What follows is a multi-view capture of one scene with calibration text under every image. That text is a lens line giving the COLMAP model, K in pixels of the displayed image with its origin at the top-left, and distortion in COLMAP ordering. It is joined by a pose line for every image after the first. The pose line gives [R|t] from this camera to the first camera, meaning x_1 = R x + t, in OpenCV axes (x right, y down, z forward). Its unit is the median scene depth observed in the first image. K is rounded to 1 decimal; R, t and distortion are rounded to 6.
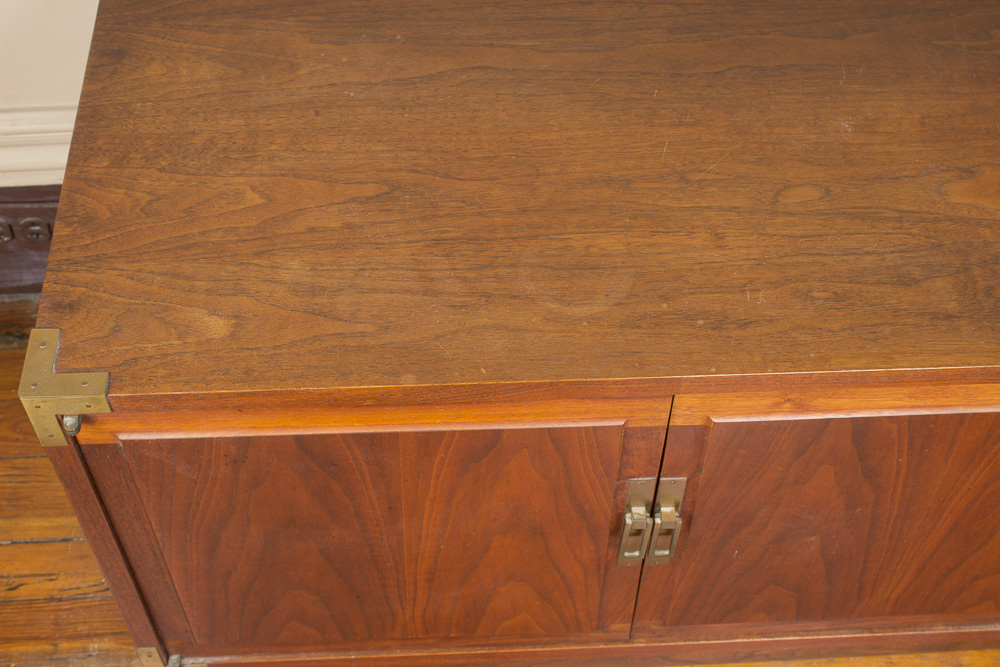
lens RADIAL K [[1442.7, 0, 498.2], [0, 1442.7, 334.5], [0, 0, 1]] dist [-0.045696, 0.000000]
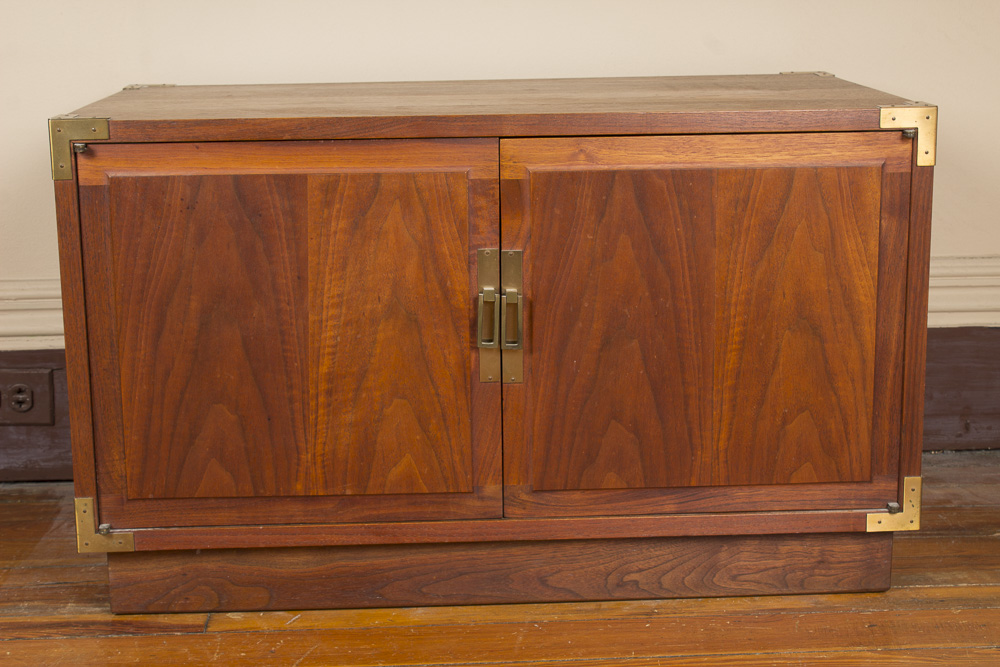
lens RADIAL K [[1765.3, 0, 498.5], [0, 1765.3, 334.5], [0, 0, 1]] dist [-0.017139, 0.000000]
pose [[0.999870, -0.015803, -0.003096, 0.107841], [0.009943, 0.757121, -0.653200, 1.170354], [0.012667, 0.653084, 0.757179, -0.181621]]
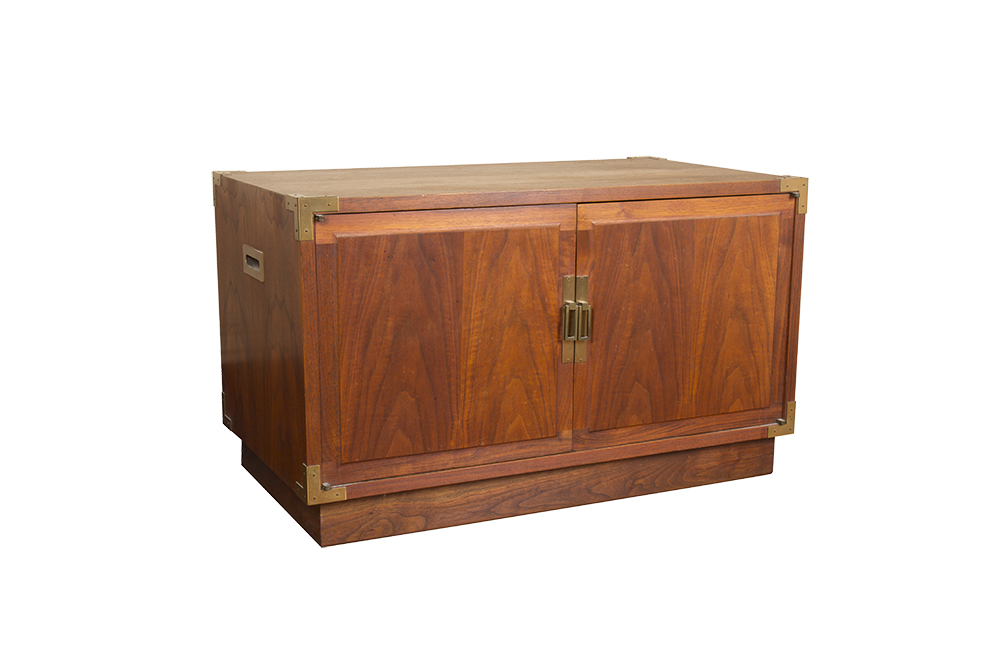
lens RADIAL K [[1287.4, 0, 501.7], [0, 1287.4, 338.1], [0, 0, 1]] dist [0.008434, 0.000000]
pose [[0.918717, -0.080865, 0.386549, -0.670054], [0.313717, 0.743982, -0.589977, 1.158565], [-0.239877, 0.663289, 0.708877, -0.210186]]
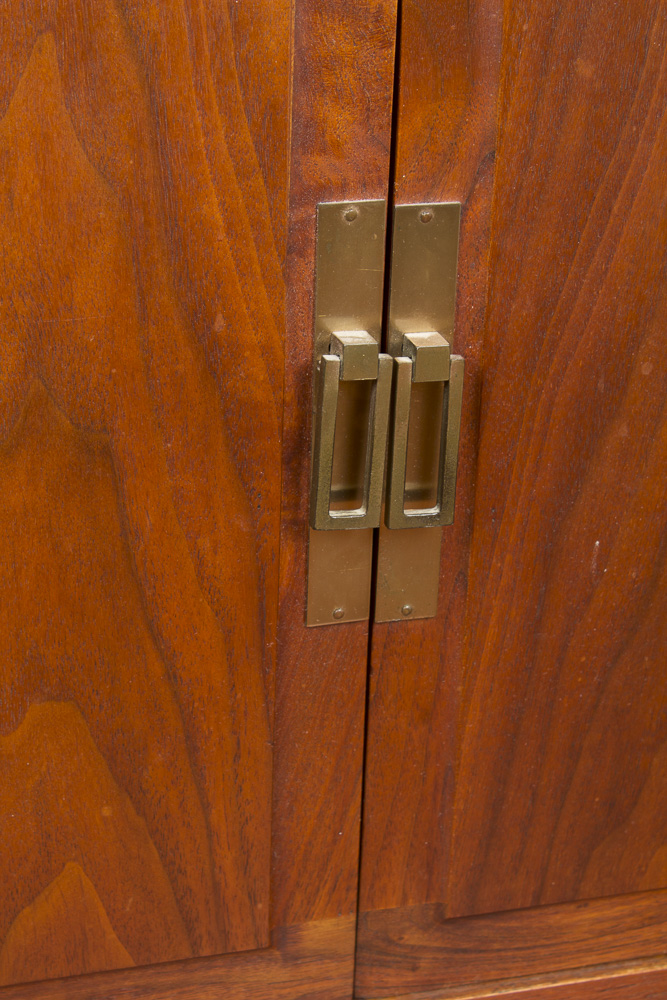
lens RADIAL K [[2326.5, 0, 334.3], [0, 2326.5, 493.2], [0, 0, 1]] dist [0.065538, 0.000000]
pose [[0.967587, -0.070716, 0.242434, -0.060096], [0.181690, 0.861683, -0.473806, 0.443017], [-0.175396, 0.502496, 0.846601, 0.479955]]
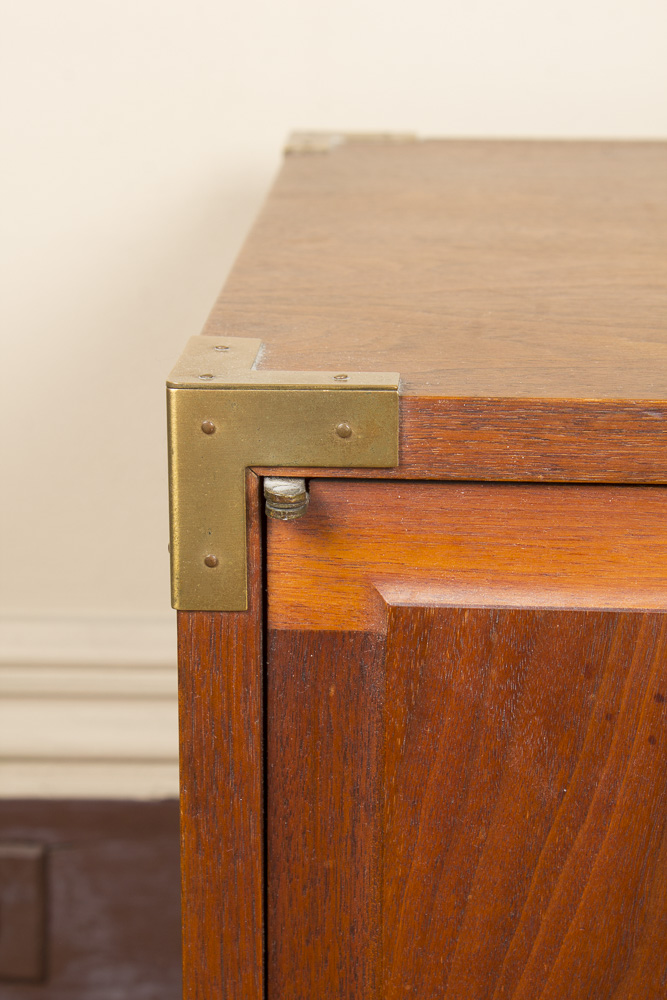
lens RADIAL K [[2326.5, 0, 331.0], [0, 2326.5, 502.6], [0, 0, 1]] dist [0.065538, 0.000000]
pose [[0.996341, 0.025551, -0.081556, -0.202498], [-0.068983, 0.803779, -0.590915, 0.358381], [0.050454, 0.594379, 0.802601, 0.445069]]
